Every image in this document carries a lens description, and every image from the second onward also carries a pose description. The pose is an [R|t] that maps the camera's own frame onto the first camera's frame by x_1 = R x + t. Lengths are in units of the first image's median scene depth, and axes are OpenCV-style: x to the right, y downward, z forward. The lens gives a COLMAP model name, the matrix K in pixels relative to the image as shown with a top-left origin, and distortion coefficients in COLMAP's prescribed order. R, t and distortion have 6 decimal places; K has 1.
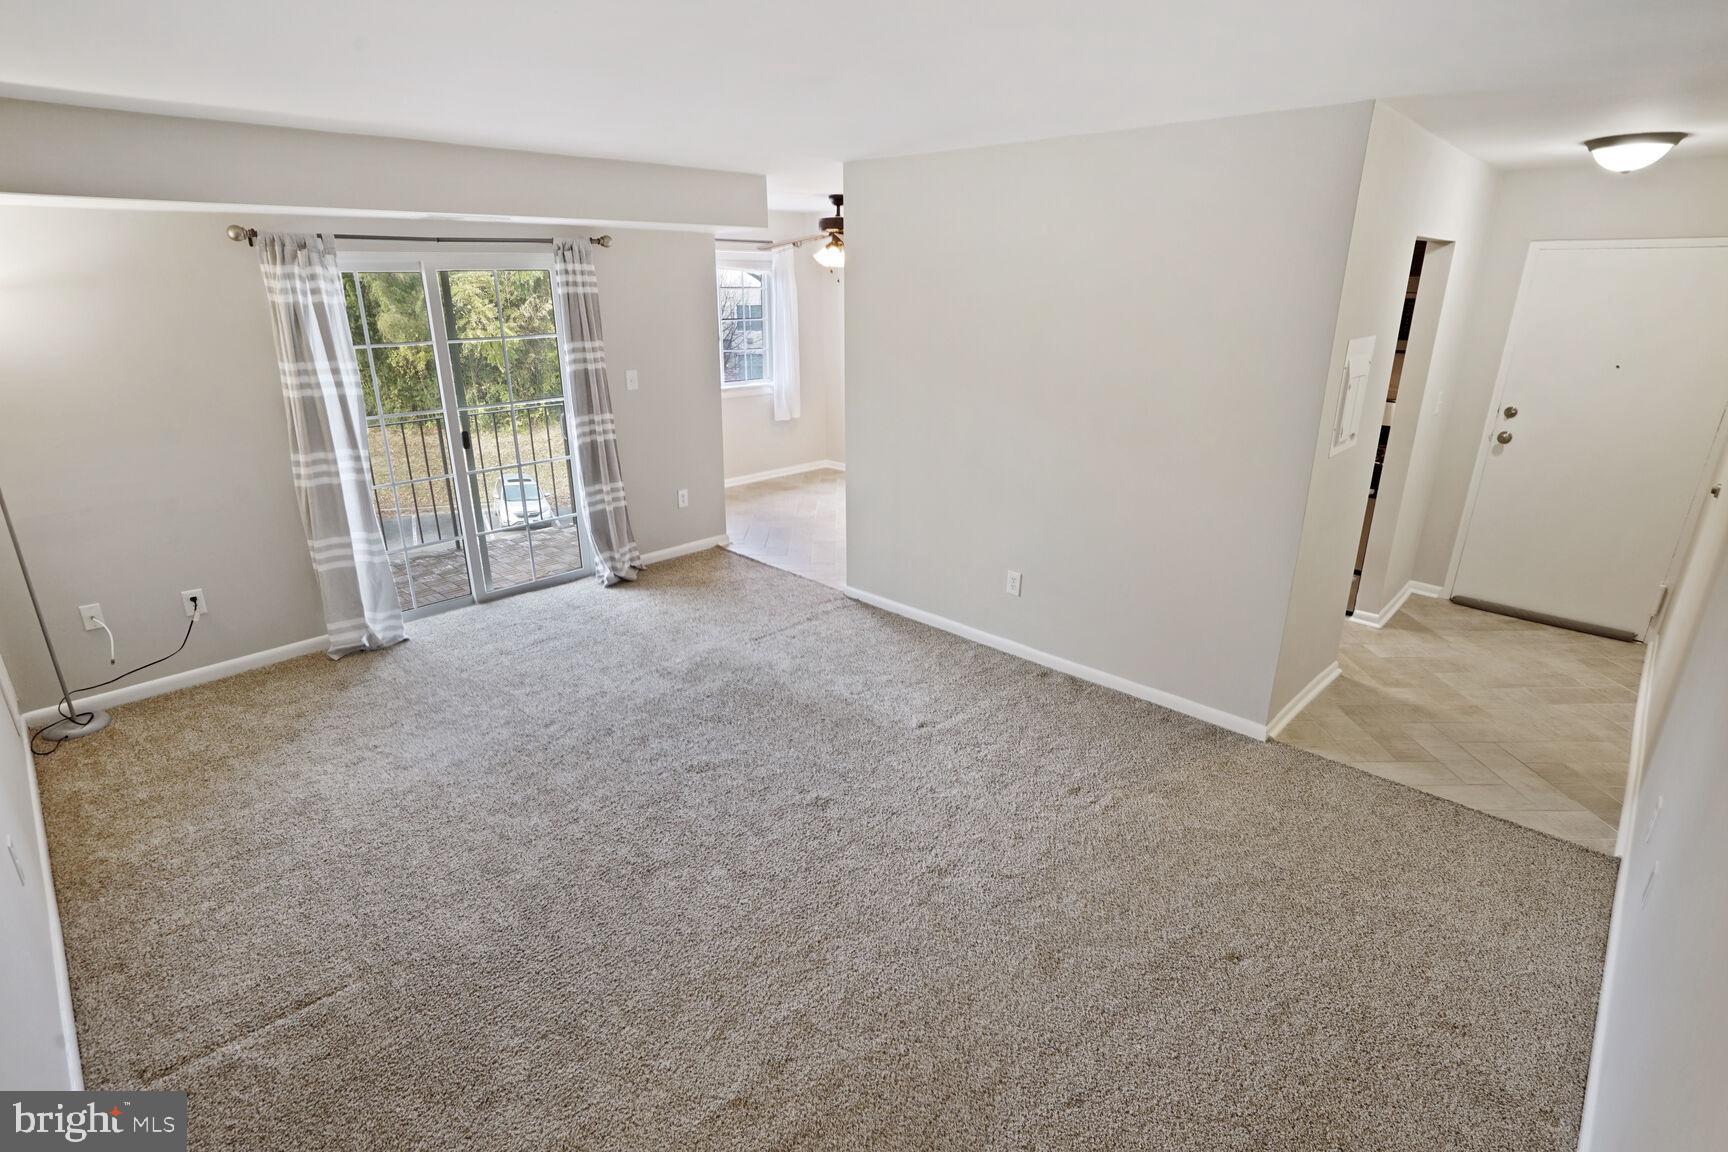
lens RADIAL K [[856.5, 0, 865.4], [0, 856.5, 561.3], [0, 0, 1]] dist [0.000703, -0.000202]
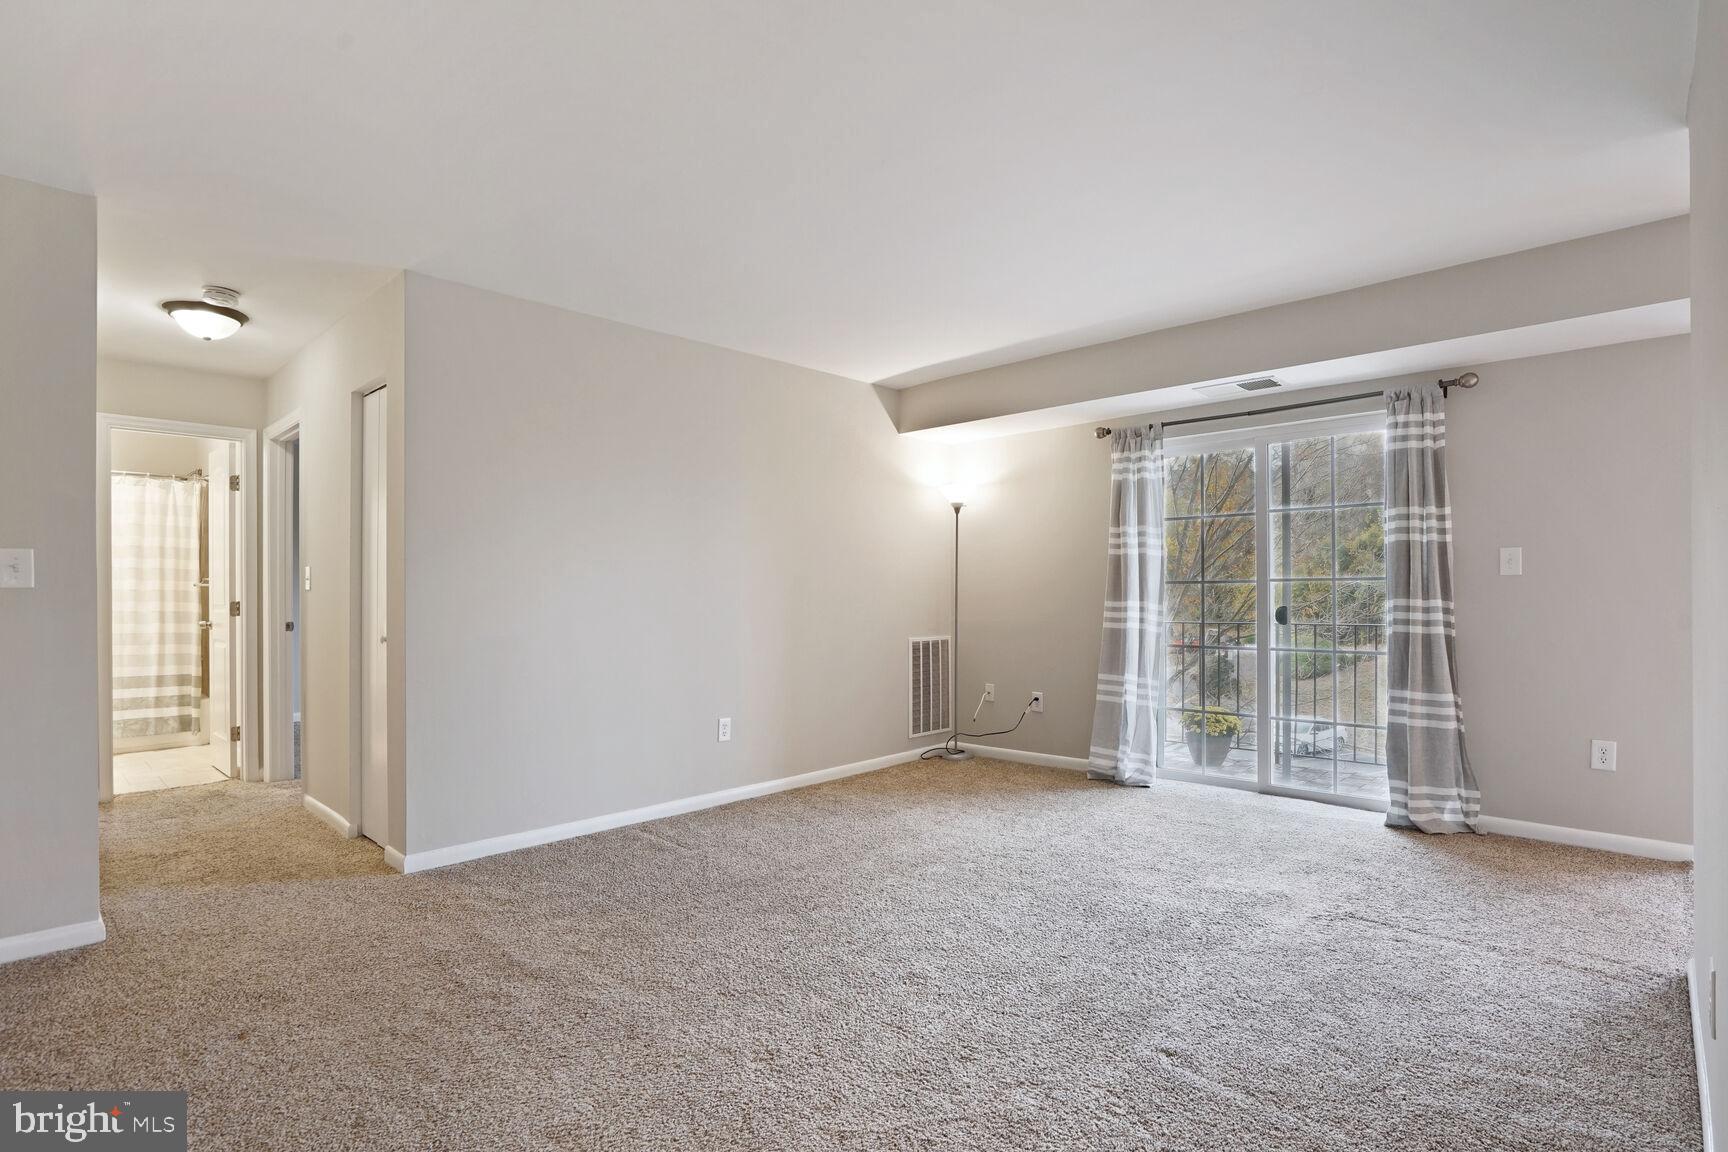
lens RADIAL K [[856.5, 0, 853.7], [0, 856.5, 586.2], [0, 0, 1]] dist [0.000703, -0.000202]
pose [[0.028279, 0.001293, -0.999599, 0.463633], [-0.312828, 0.949779, -0.007621, -0.019418], [0.949389, 0.312918, 0.027263, 0.526322]]
